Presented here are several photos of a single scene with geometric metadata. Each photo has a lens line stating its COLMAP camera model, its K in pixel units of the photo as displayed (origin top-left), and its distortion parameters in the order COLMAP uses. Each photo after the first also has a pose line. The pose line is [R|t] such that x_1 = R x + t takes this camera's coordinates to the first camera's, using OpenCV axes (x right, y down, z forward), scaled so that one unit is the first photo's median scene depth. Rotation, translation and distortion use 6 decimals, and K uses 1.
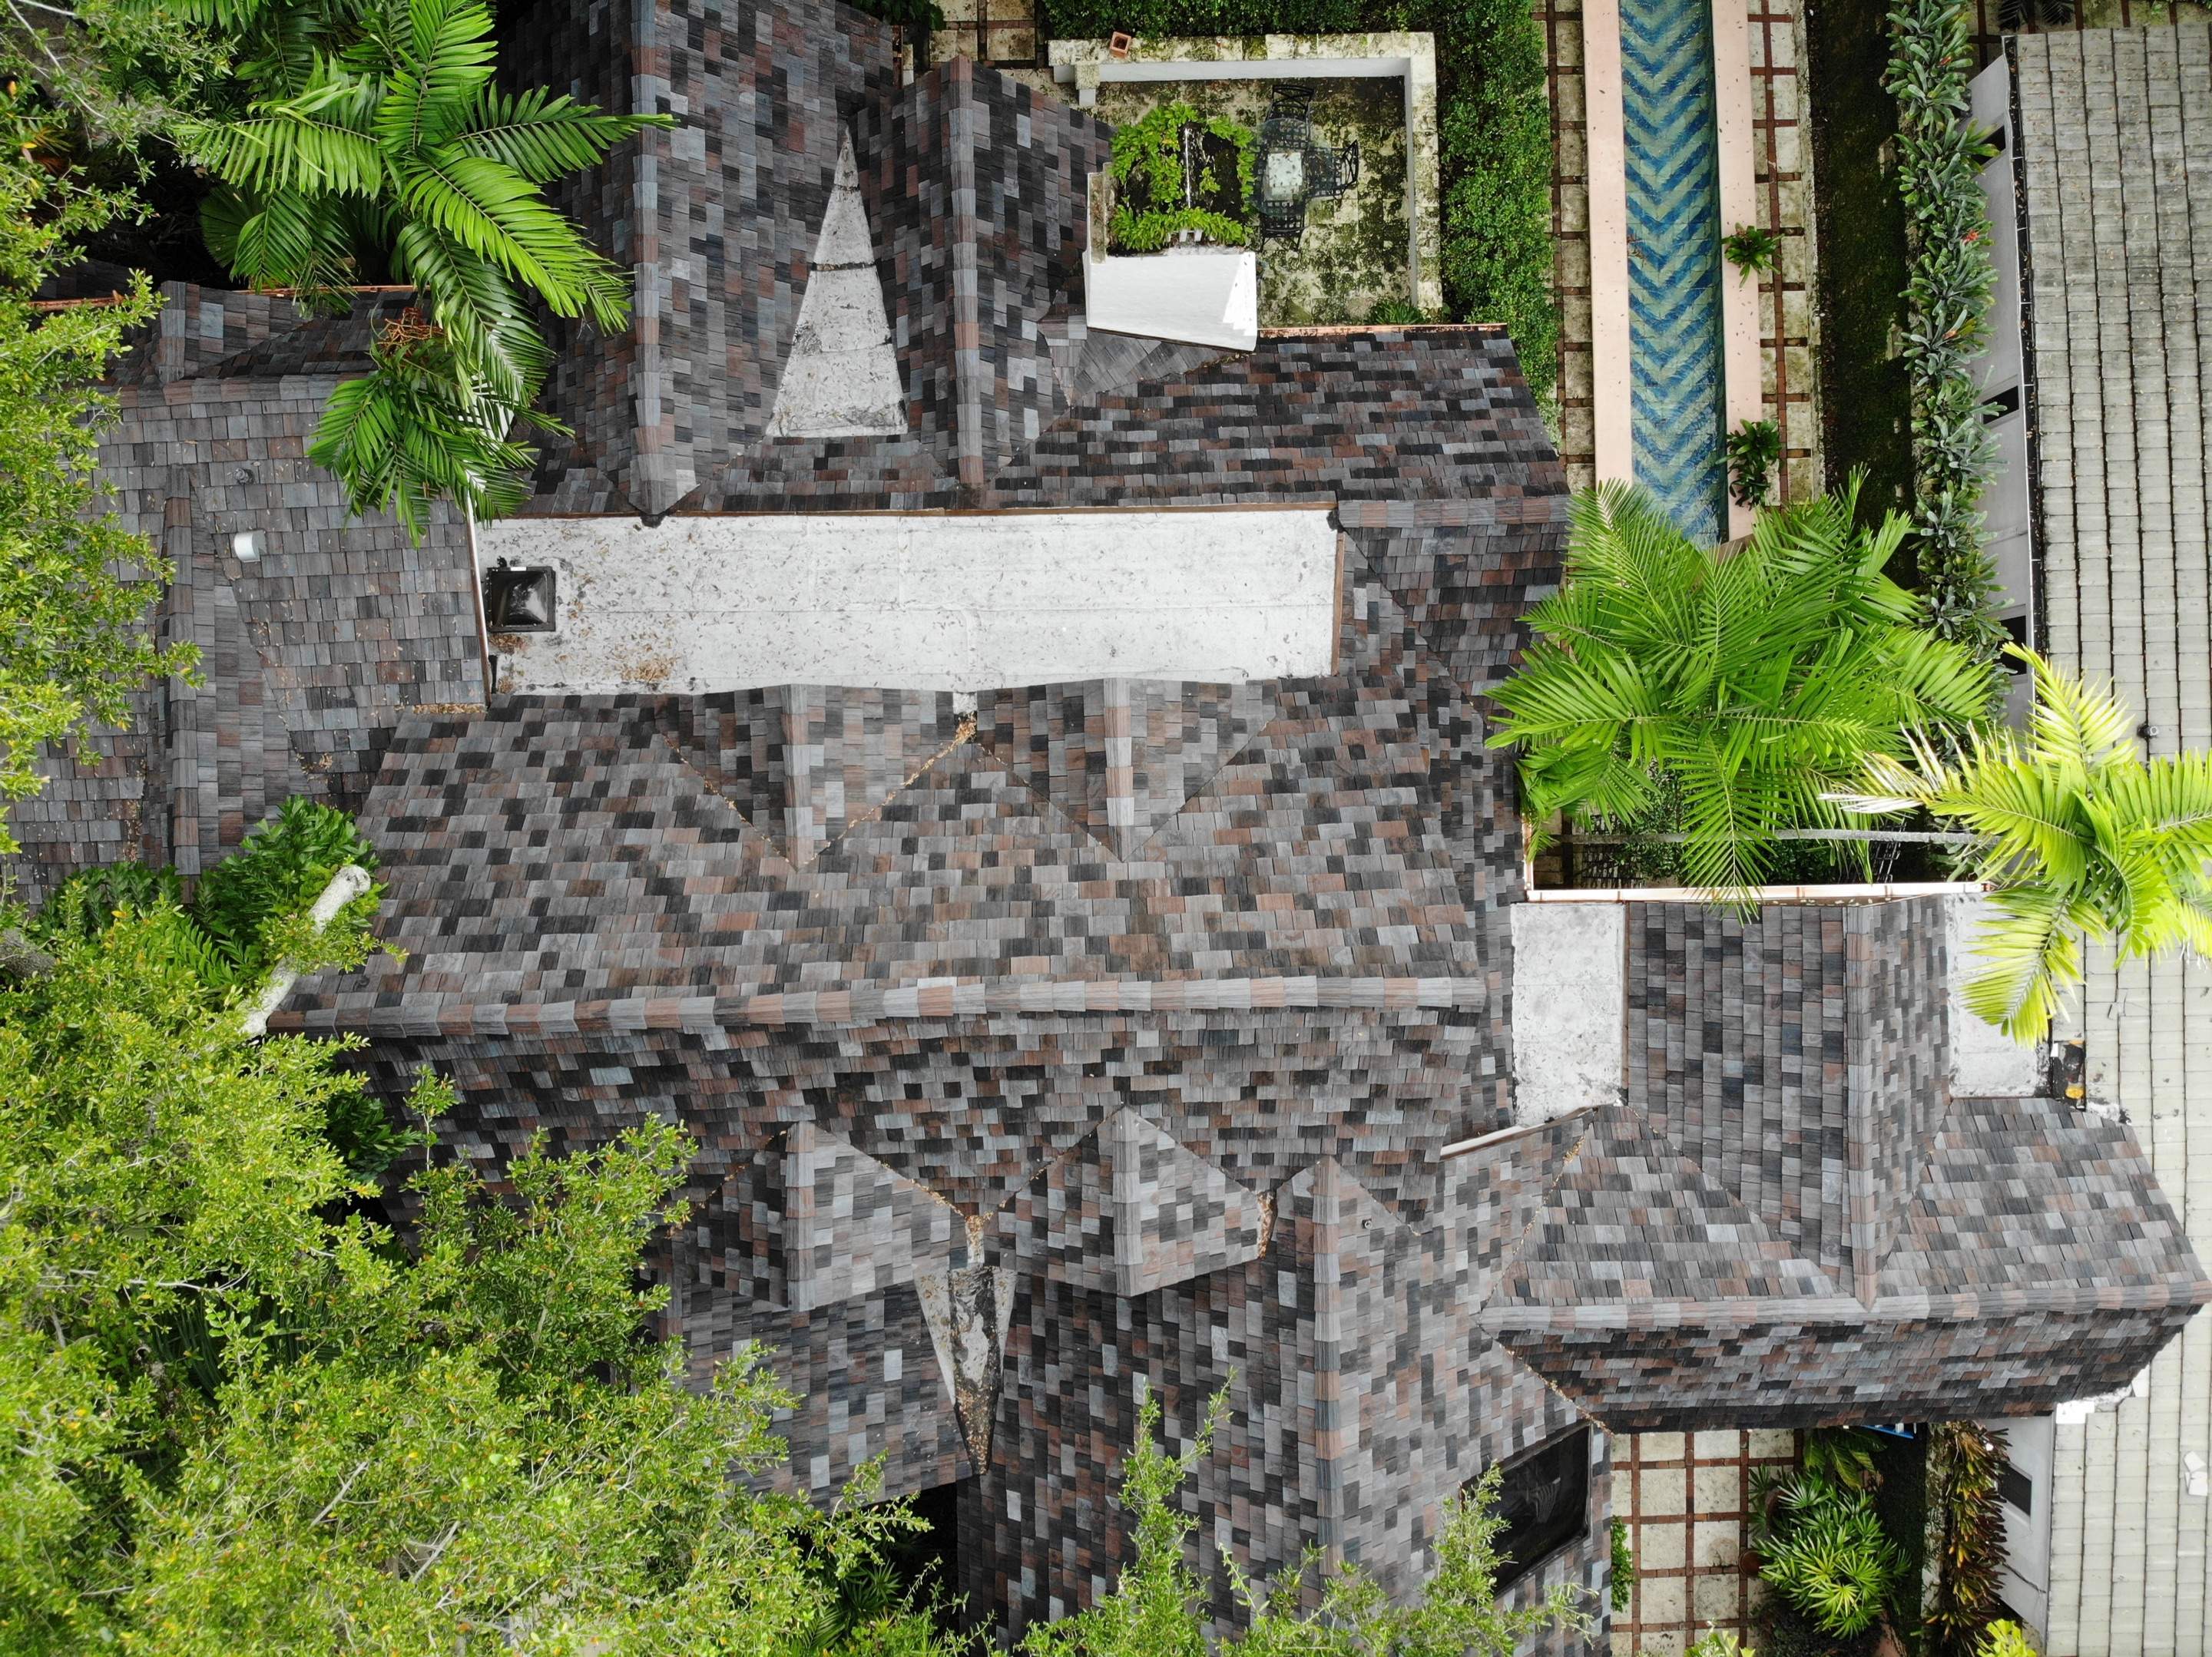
lens RADIAL K [[1602.9, 0, 1101.2], [0, 1602.9, 823.8], [0, 0, 1]] dist [0.200714, -0.374150]
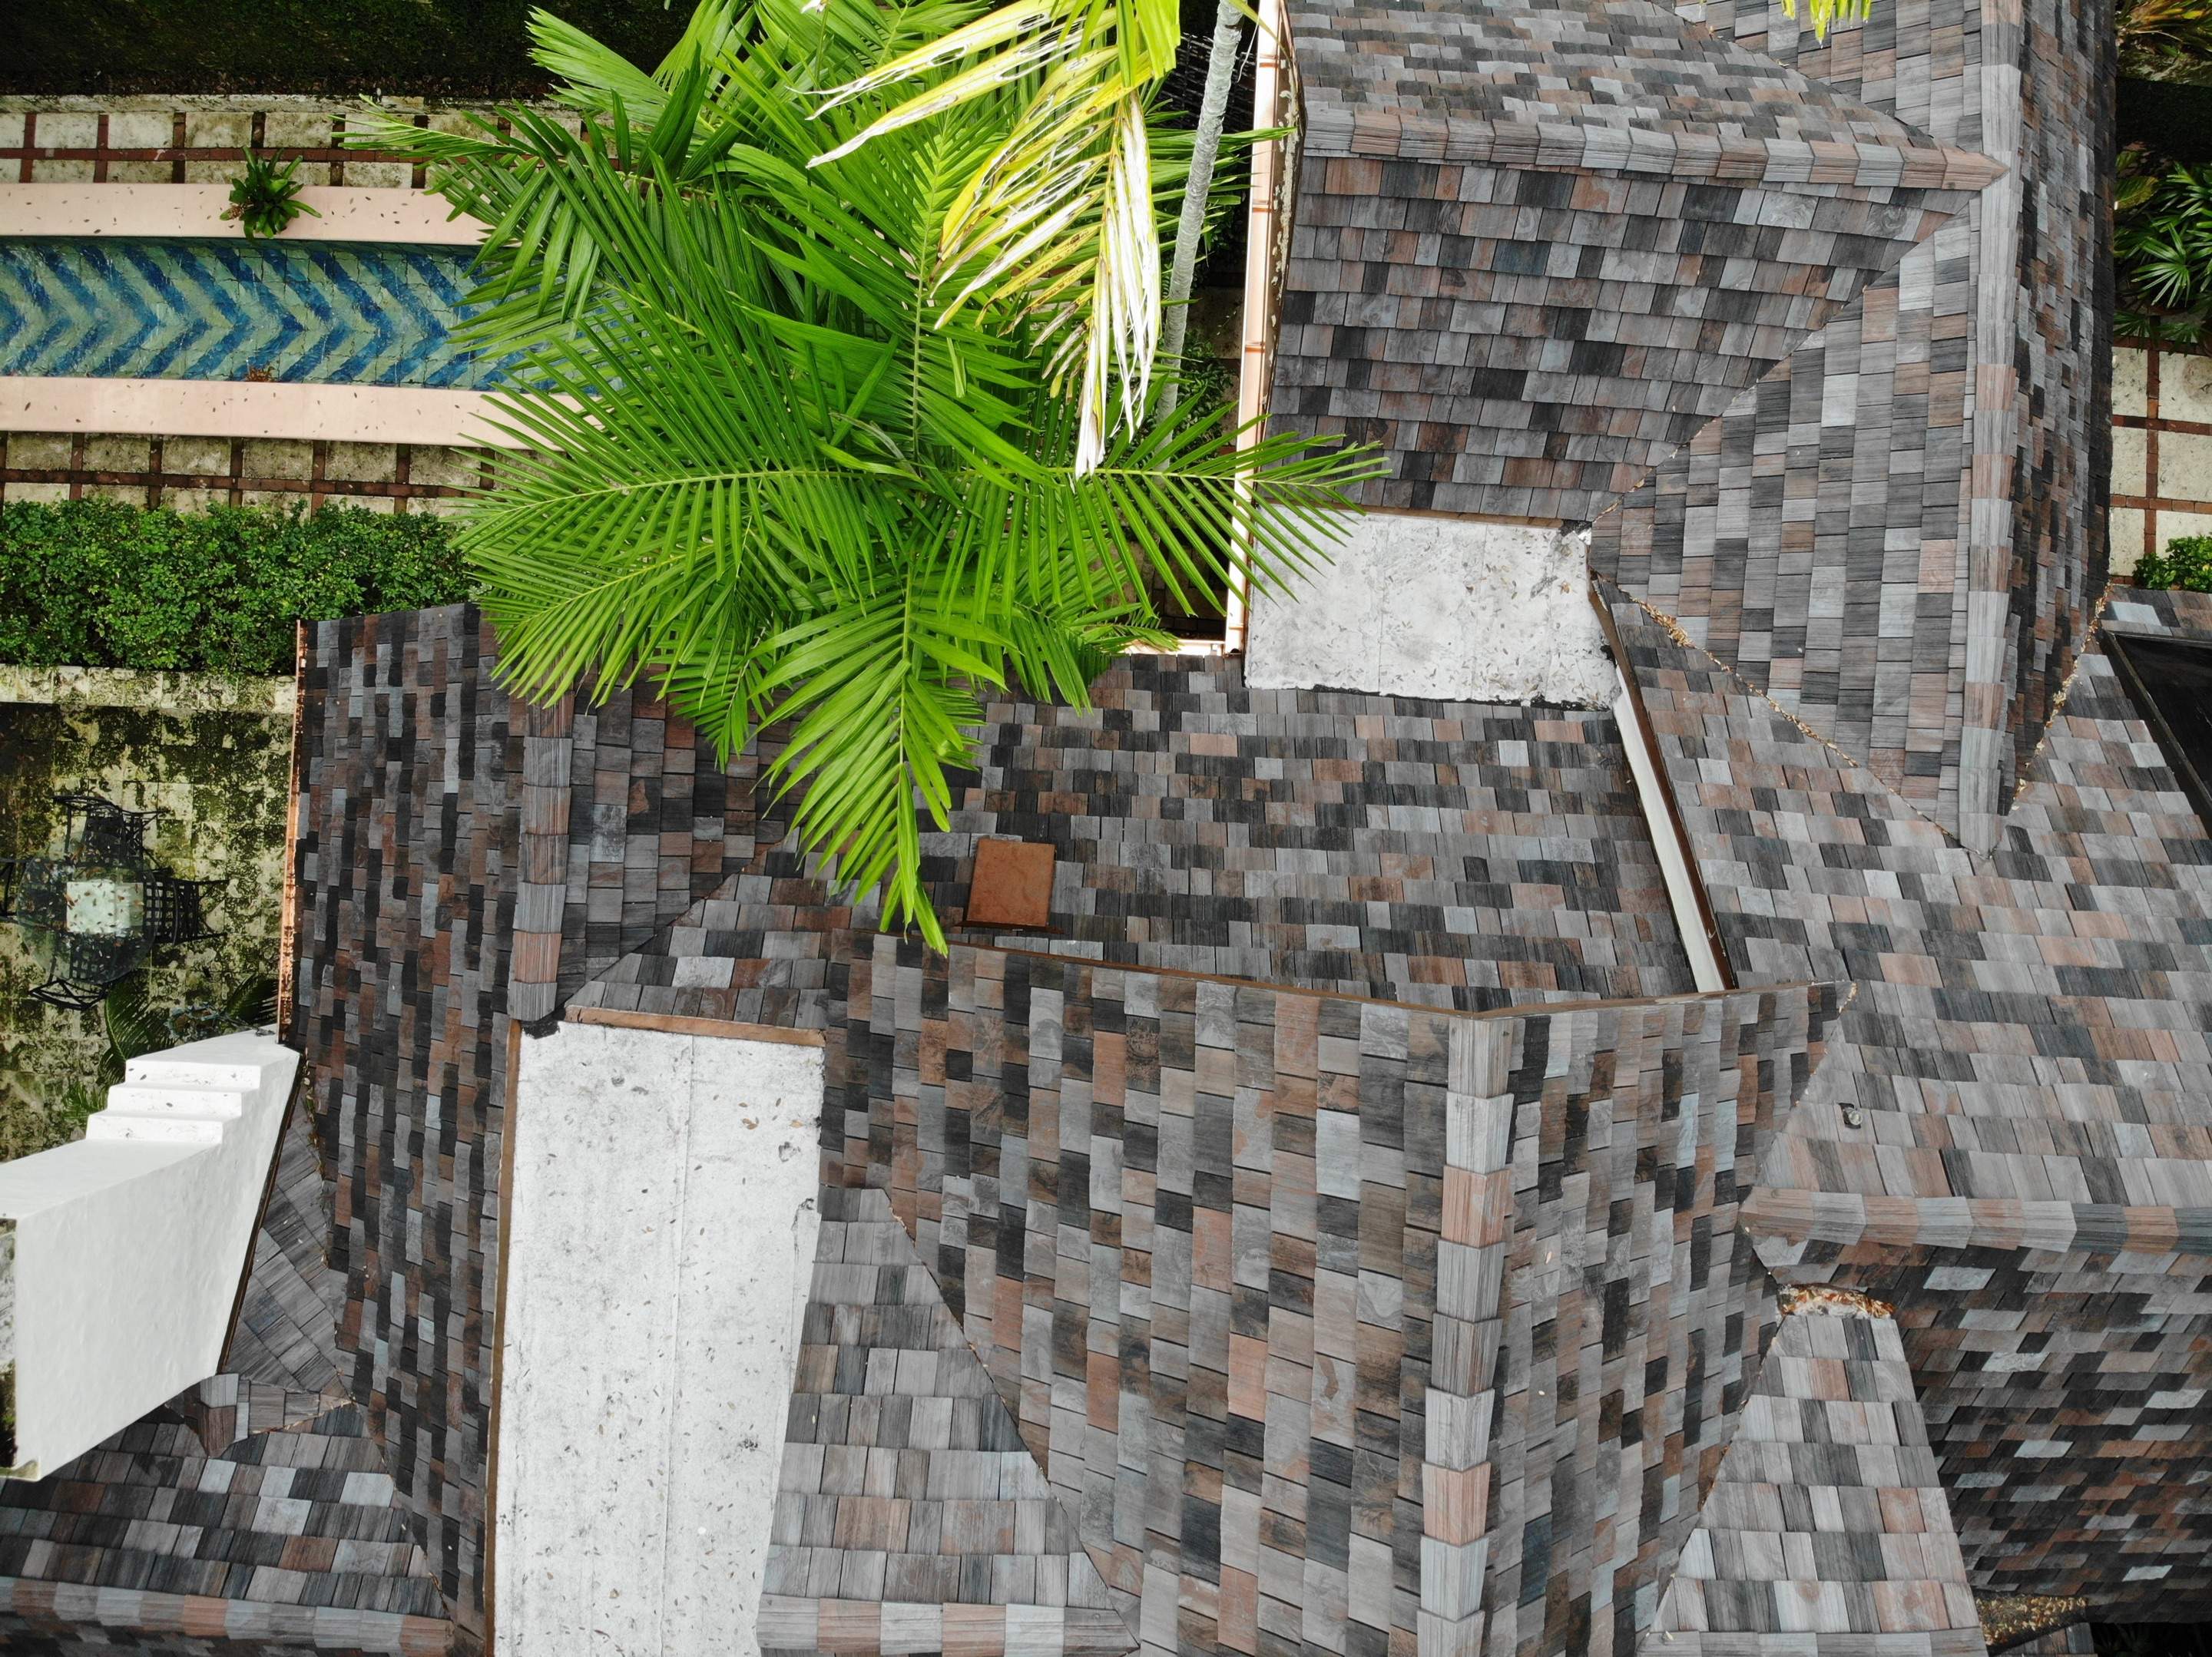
lens RADIAL K [[1609.4, 0, 1087.1], [0, 1609.4, 866.9], [0, 0, 1]] dist [0.100410, -0.177396]
pose [[0.071936, -0.996729, -0.036832, 0.231992], [0.997402, 0.071742, 0.006566, -0.010134], [-0.003903, -0.037209, 0.999300, 0.449100]]
